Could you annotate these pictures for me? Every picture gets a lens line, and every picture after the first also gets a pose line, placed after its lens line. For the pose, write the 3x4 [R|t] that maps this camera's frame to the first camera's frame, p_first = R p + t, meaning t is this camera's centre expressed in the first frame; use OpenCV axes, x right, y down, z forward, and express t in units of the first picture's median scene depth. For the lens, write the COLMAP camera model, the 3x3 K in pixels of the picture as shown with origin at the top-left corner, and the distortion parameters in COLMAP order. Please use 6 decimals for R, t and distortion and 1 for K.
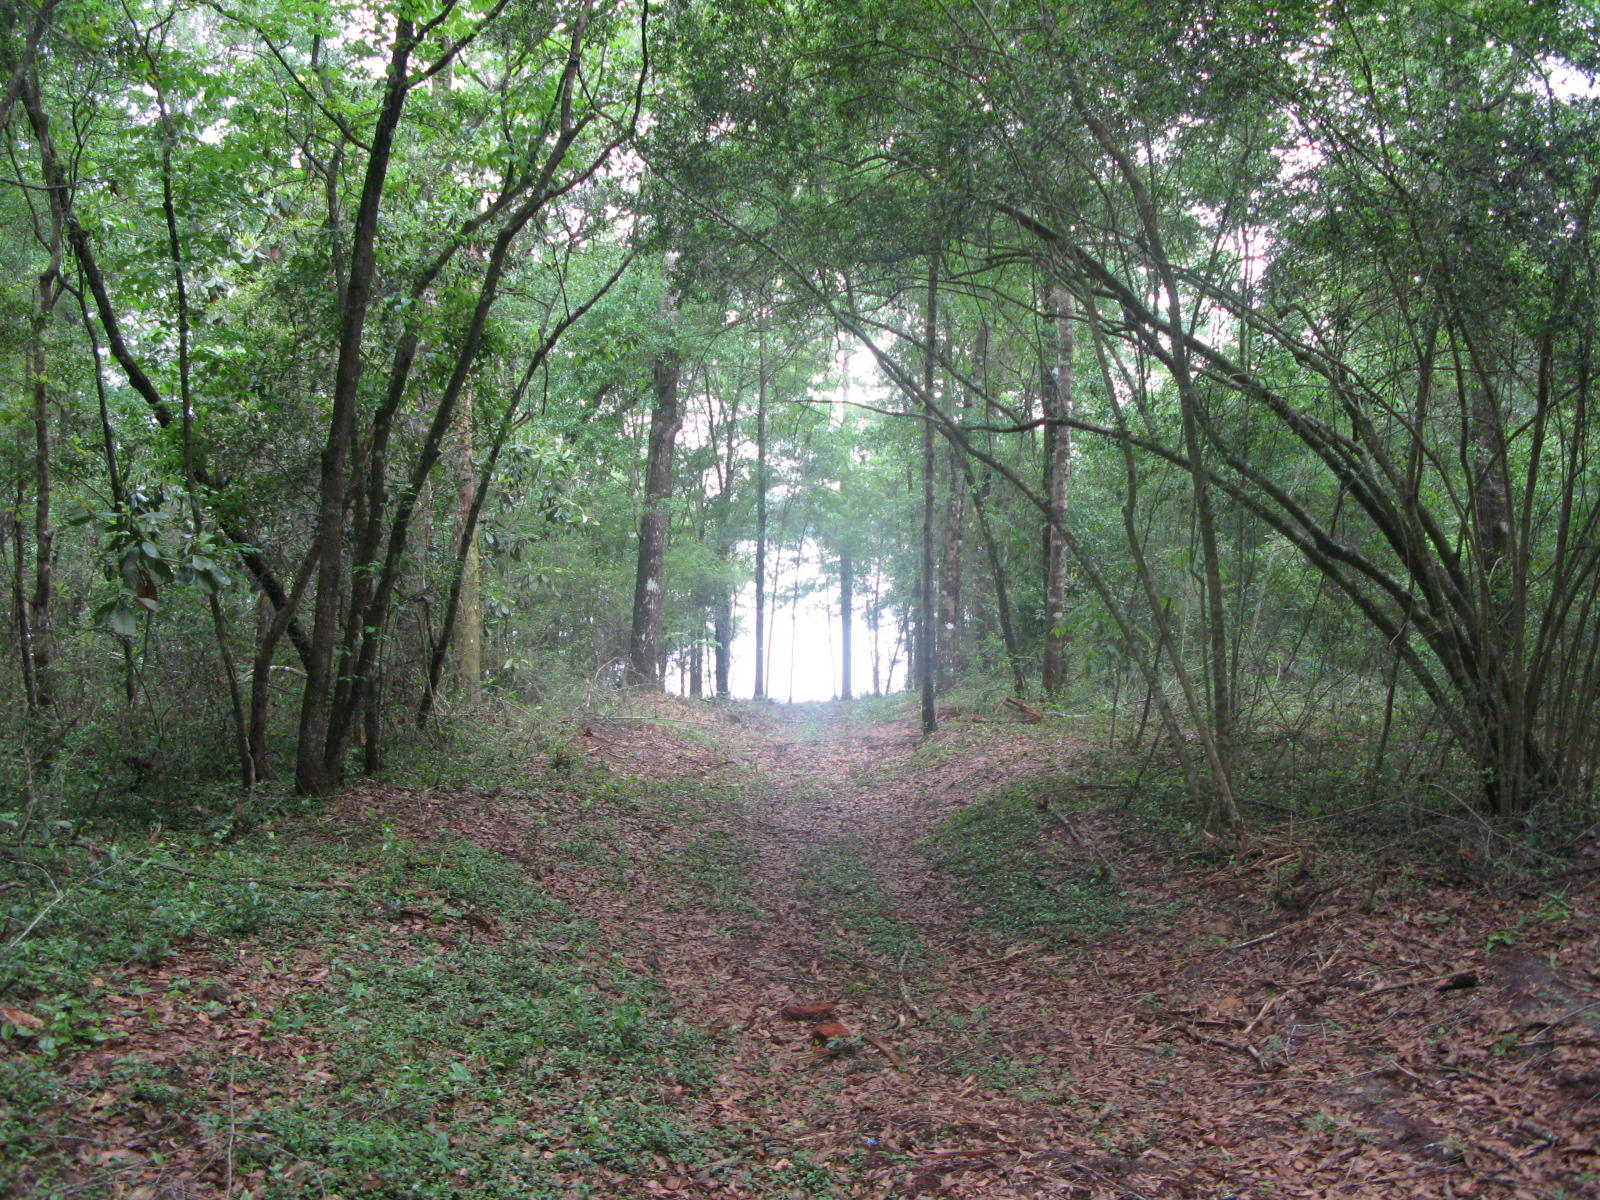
lens RADIAL K [[1607.8, 0, 800.0], [0, 1607.8, 600.0], [0, 0, 1]] dist [-0.112522, 0.033667]
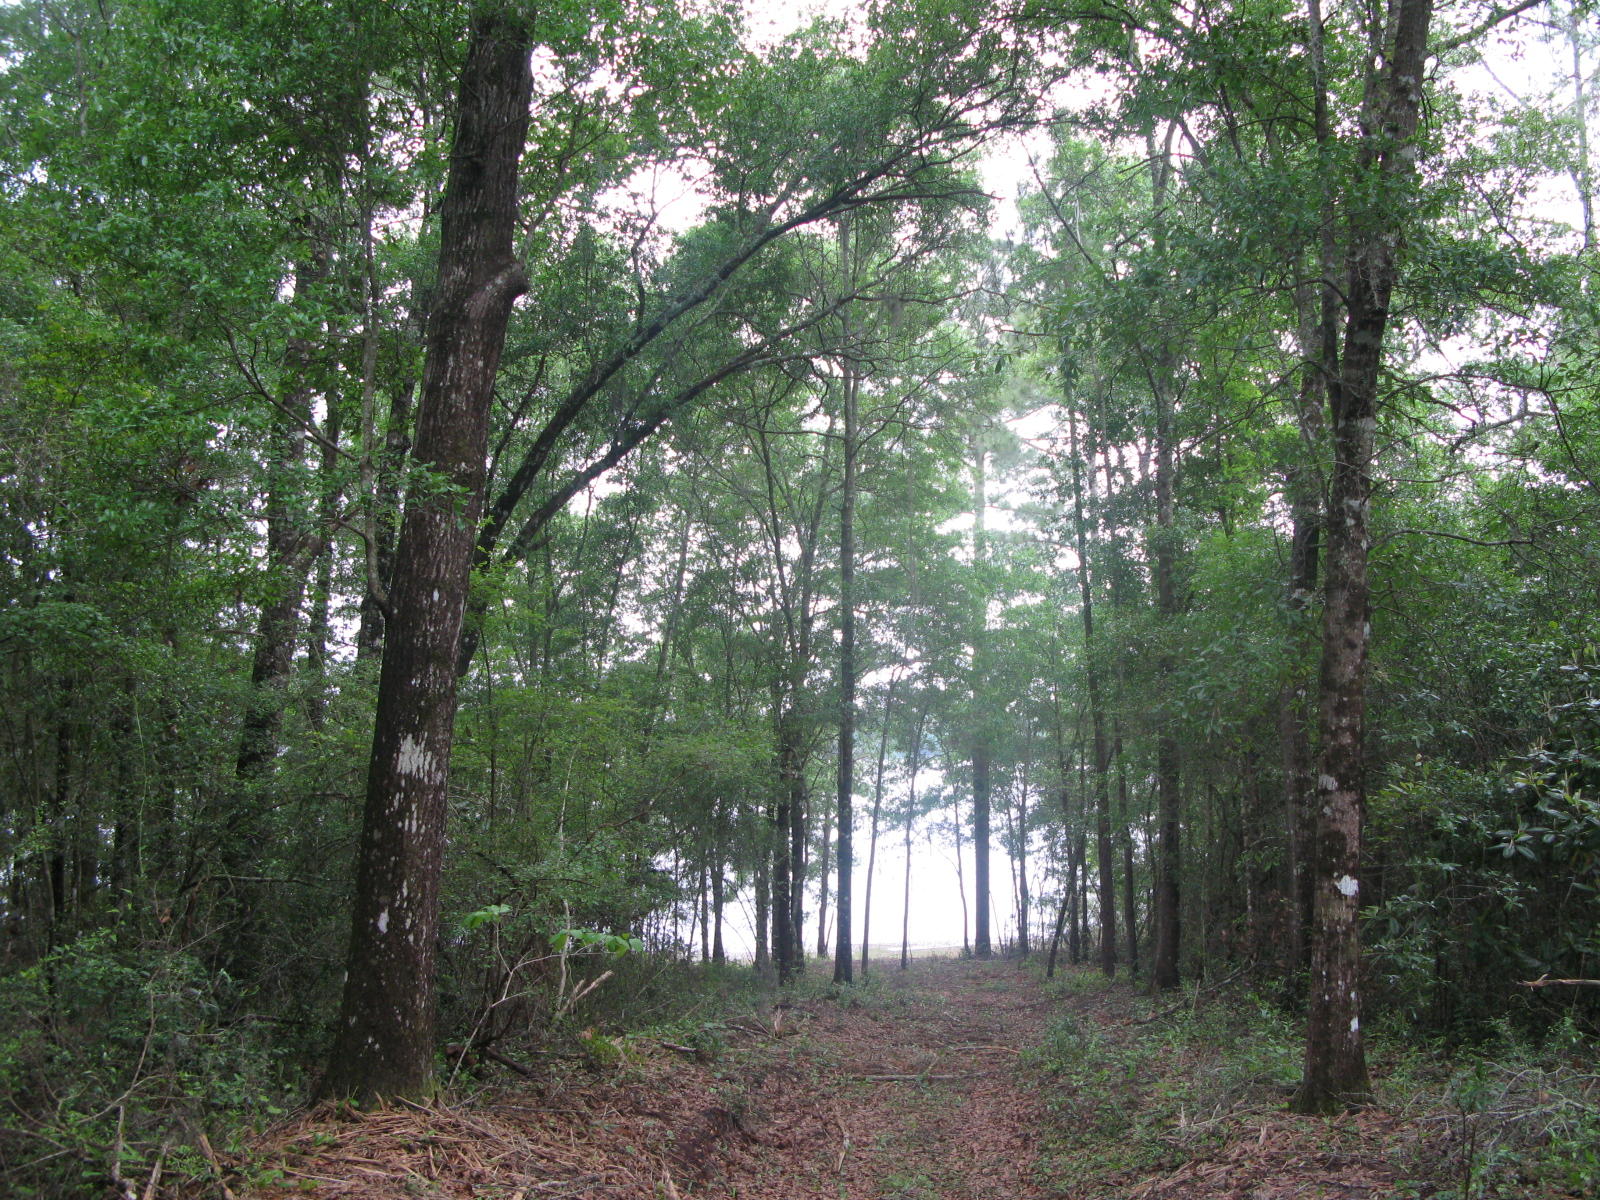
lens RADIAL K [[1607.8, 0, 800.0], [0, 1607.8, 600.0], [0, 0, 1]] dist [-0.112522, 0.033667]
pose [[0.996683, -0.006254, -0.081142, 0.005728], [-0.004847, 0.990712, -0.135893, 0.001030], [0.081238, 0.135836, 0.987395, 0.244253]]
